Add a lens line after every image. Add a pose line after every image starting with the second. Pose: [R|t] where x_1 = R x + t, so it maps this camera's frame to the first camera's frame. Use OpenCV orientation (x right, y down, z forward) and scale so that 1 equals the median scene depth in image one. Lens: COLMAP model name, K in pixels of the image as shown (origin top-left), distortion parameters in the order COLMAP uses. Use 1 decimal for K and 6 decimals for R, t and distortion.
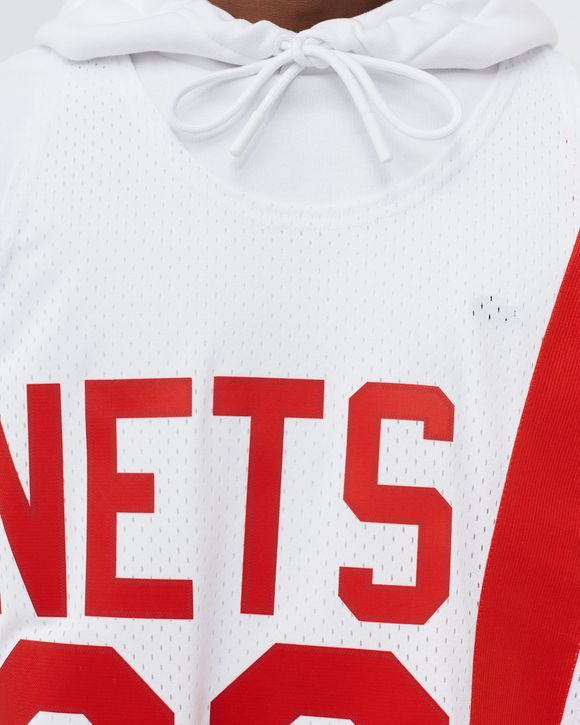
lens RADIAL K [[1631.8, 0, 290.0], [0, 1631.8, 362.5], [0, 0, 1]] dist [-0.359173, 0.336467]
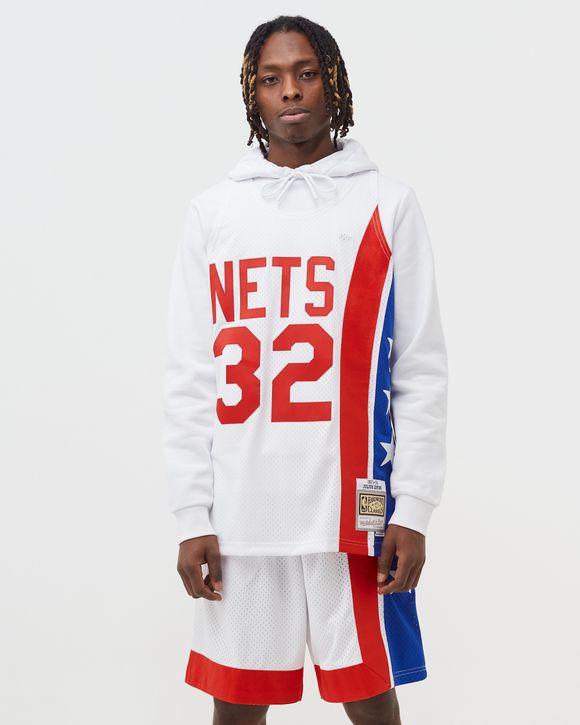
lens RADIAL K [[1631.8, 0, 290.0], [0, 1631.8, 362.5], [0, 0, 1]] dist [-0.359173, 0.336467]
pose [[0.989209, -0.038242, -0.141431, 0.529401], [0.019974, 0.991521, -0.128399, 0.750771], [0.145142, 0.124189, 0.981586, -2.739589]]
